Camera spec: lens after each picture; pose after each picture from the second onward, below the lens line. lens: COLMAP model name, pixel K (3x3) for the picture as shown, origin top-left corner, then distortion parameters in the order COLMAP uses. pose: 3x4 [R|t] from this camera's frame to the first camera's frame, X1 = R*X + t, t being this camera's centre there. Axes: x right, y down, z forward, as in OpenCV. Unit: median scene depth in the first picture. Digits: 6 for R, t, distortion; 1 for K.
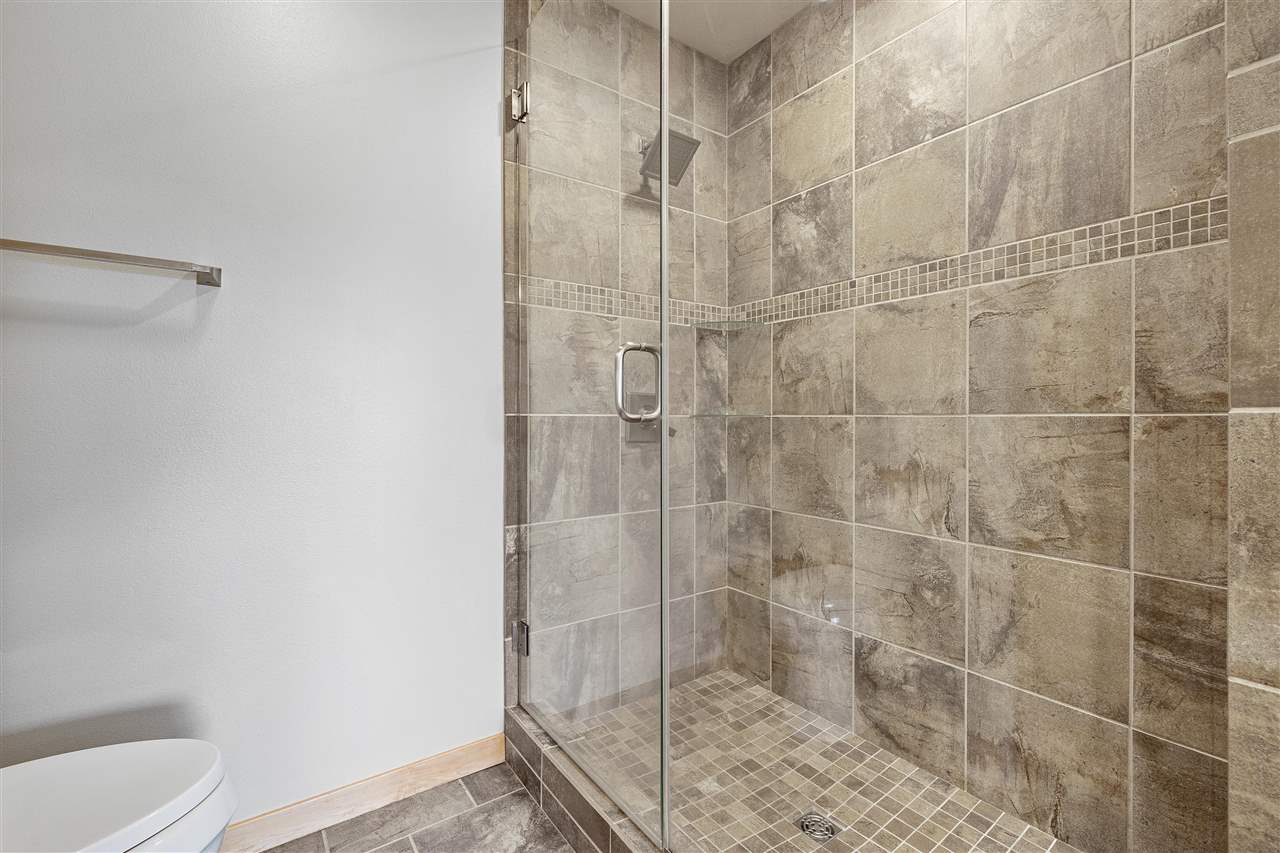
lens RADIAL K [[552.5, 0, 644.4], [0, 552.5, 420.5], [0, 0, 1]] dist [-0.008658, -0.000010]
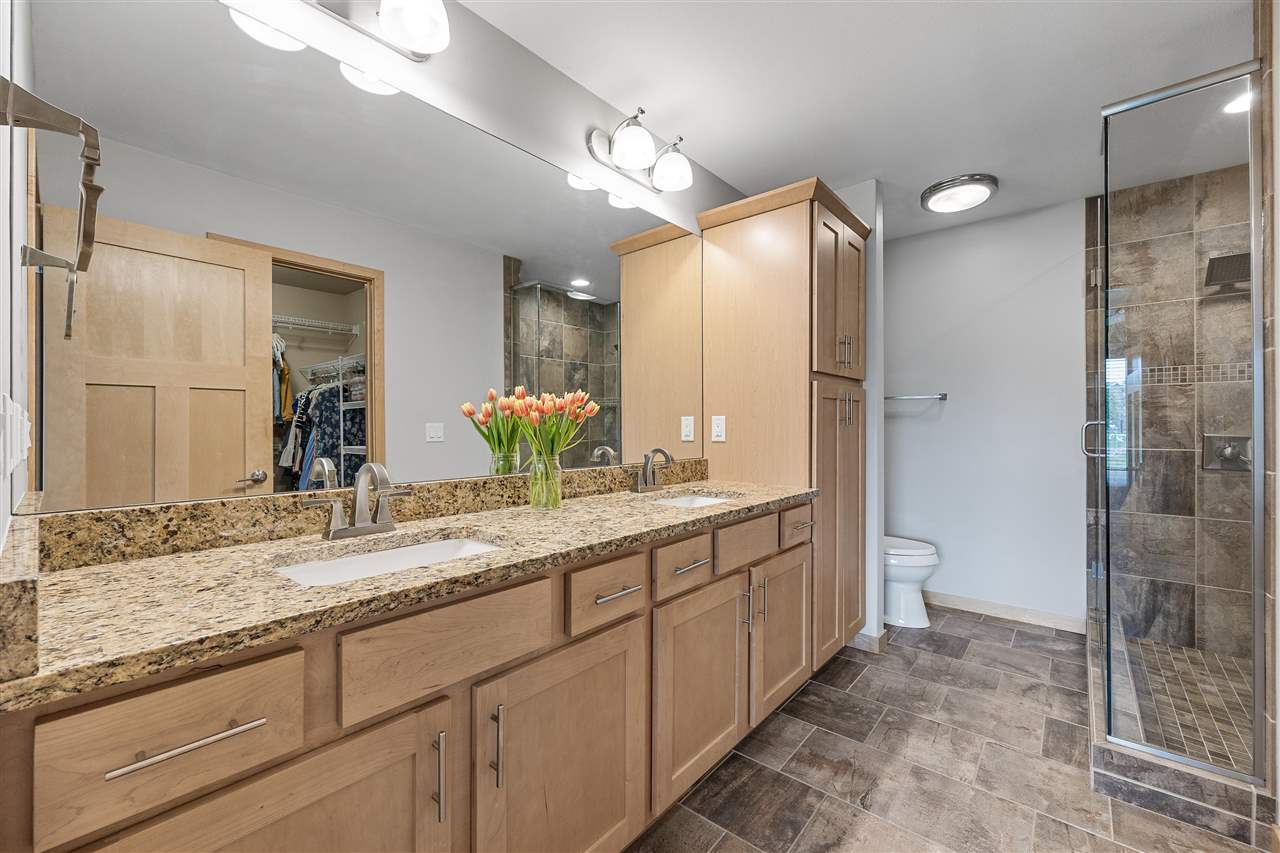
lens RADIAL K [[517.0, 0, 639.0], [0, 517.0, 425.3], [0, 0, 1]] dist [-0.003405, -0.000016]
pose [[0.237943, 0.000165, -0.971279, 0.979526], [0.000133, 1.000000, 0.000202, -0.079843], [0.971279, -0.000177, 0.237943, -0.799161]]
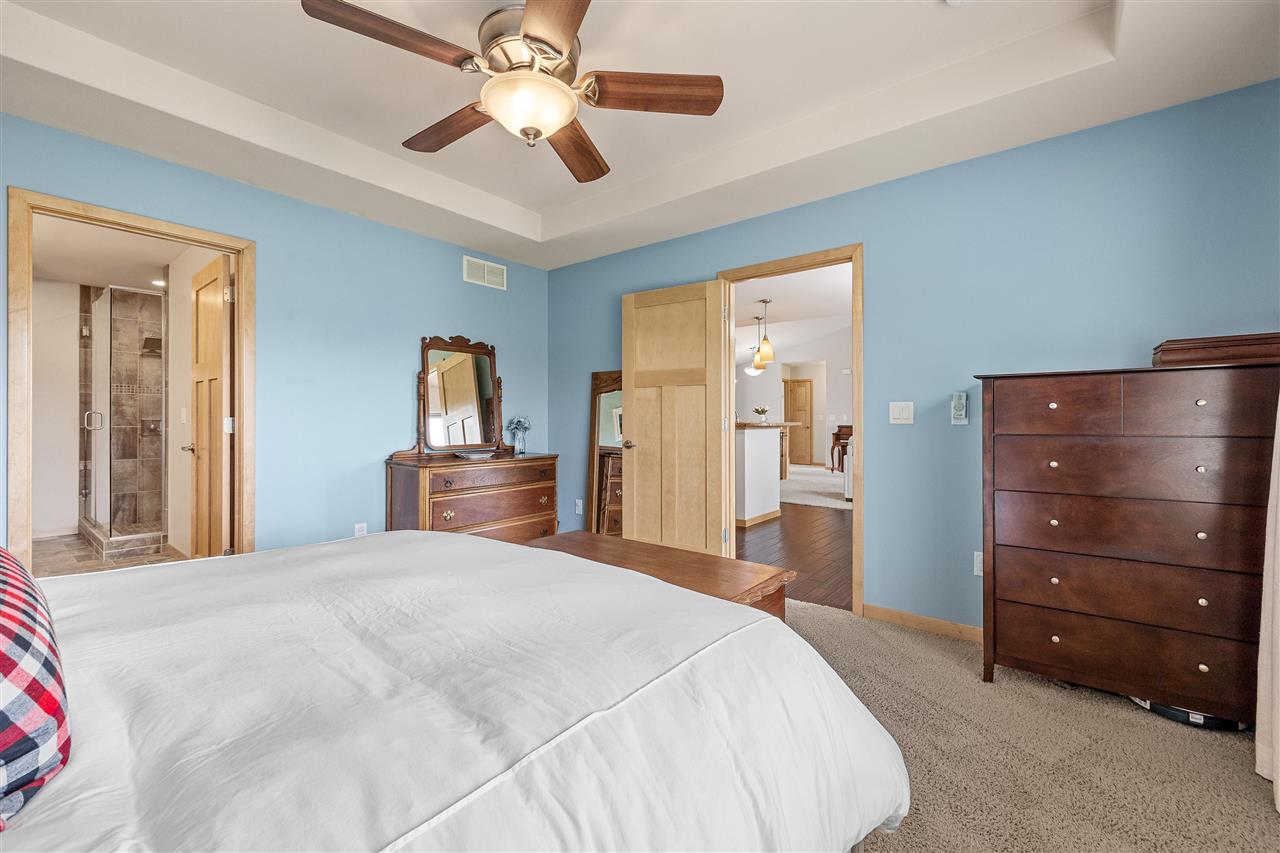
lens RADIAL K [[517.0, 0, 638.3], [0, 517.0, 420.5], [0, 0, 1]] dist [-0.003405, -0.000016]
pose [[0.959432, 0.006324, 0.281868, 1.878889], [-0.006519, 0.999979, -0.000245, -0.062868], [-0.281864, -0.001602, 0.959453, -2.602748]]
